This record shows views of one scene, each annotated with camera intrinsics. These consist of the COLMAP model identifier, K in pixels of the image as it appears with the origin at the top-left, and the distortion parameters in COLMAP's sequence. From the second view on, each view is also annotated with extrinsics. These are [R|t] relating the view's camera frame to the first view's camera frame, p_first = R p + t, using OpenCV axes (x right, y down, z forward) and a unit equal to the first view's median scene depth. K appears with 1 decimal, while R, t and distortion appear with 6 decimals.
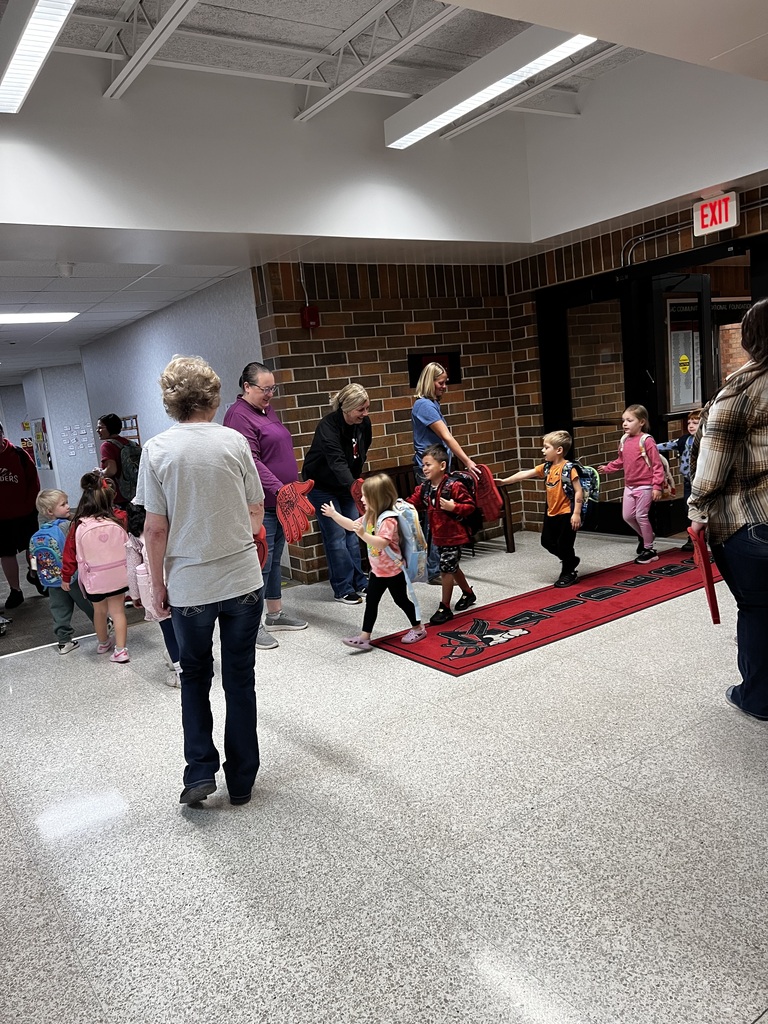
lens RADIAL K [[775.2, 0, 379.0], [0, 775.2, 514.5], [0, 0, 1]] dist [0.044519, -0.060547]
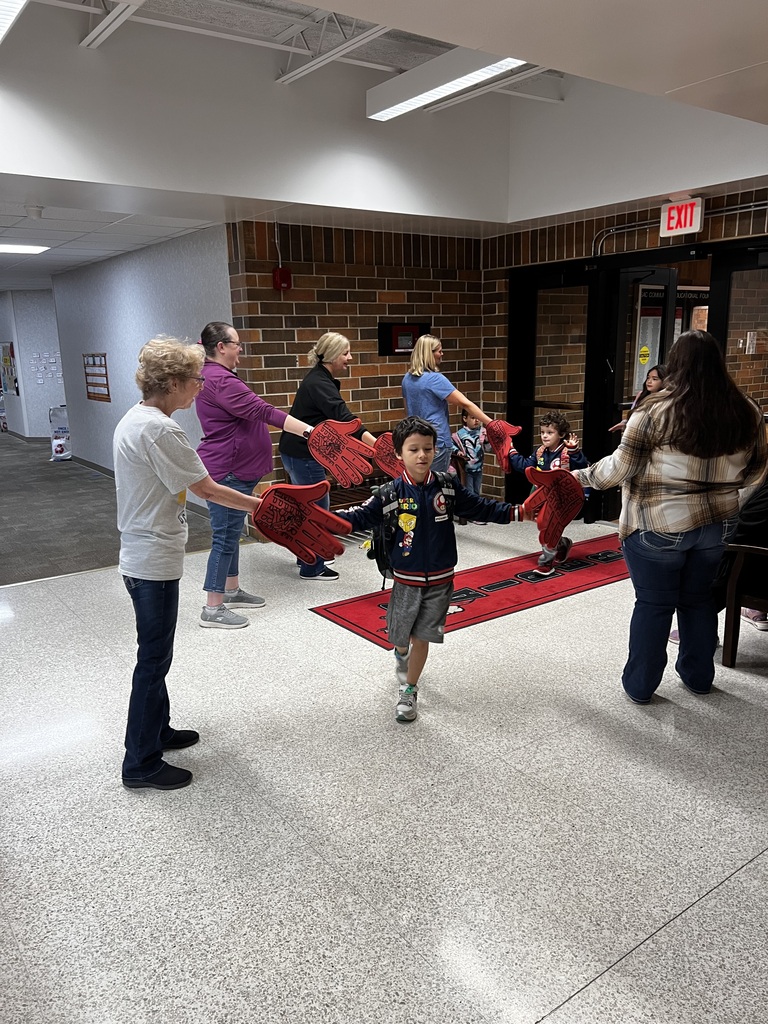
lens RADIAL K [[776.7, 0, 394.1], [0, 776.7, 511.6], [0, 0, 1]] dist [0.039392, -0.057705]
pose [[0.995892, 0.073737, 0.052550, 0.027815], [-0.077219, 0.994718, 0.067626, -0.038766], [-0.047286, -0.071406, 0.996326, -0.034474]]
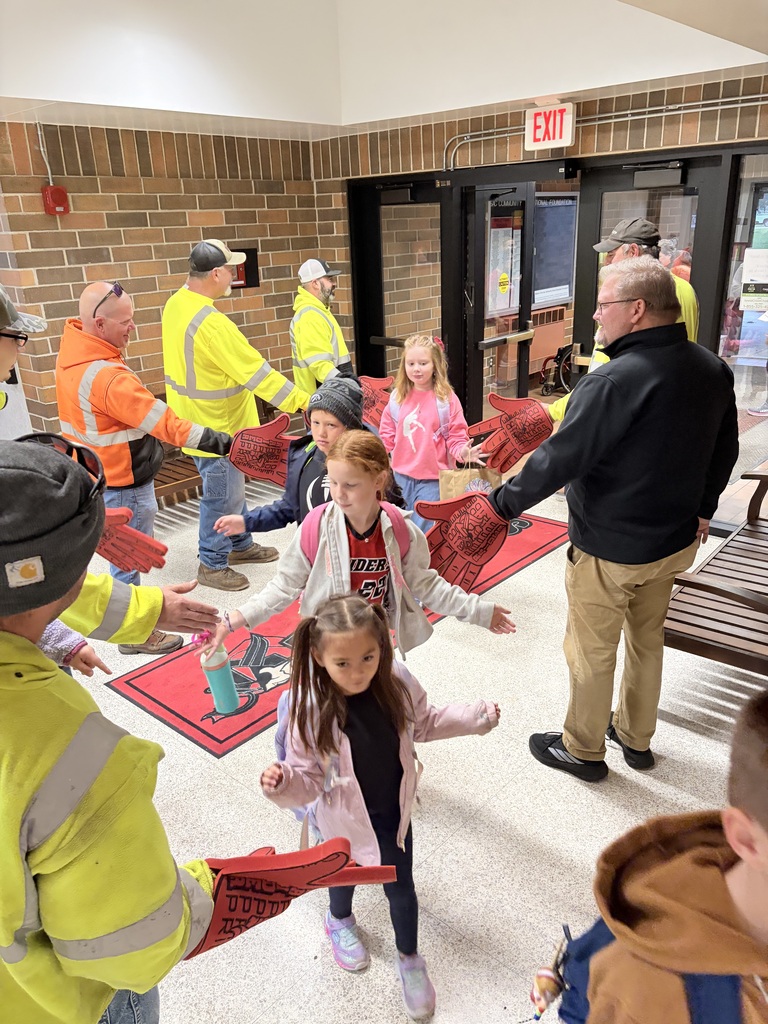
lens RADIAL K [[776.0, 0, 396.9], [0, 776.0, 514.8], [0, 0, 1]] dist [0.010317, 0.001065]
pose [[0.966739, -0.020670, 0.254928, 0.038995], [-0.030576, 0.980241, 0.195430, -0.124603], [-0.253930, -0.196724, 0.947005, 0.141102]]
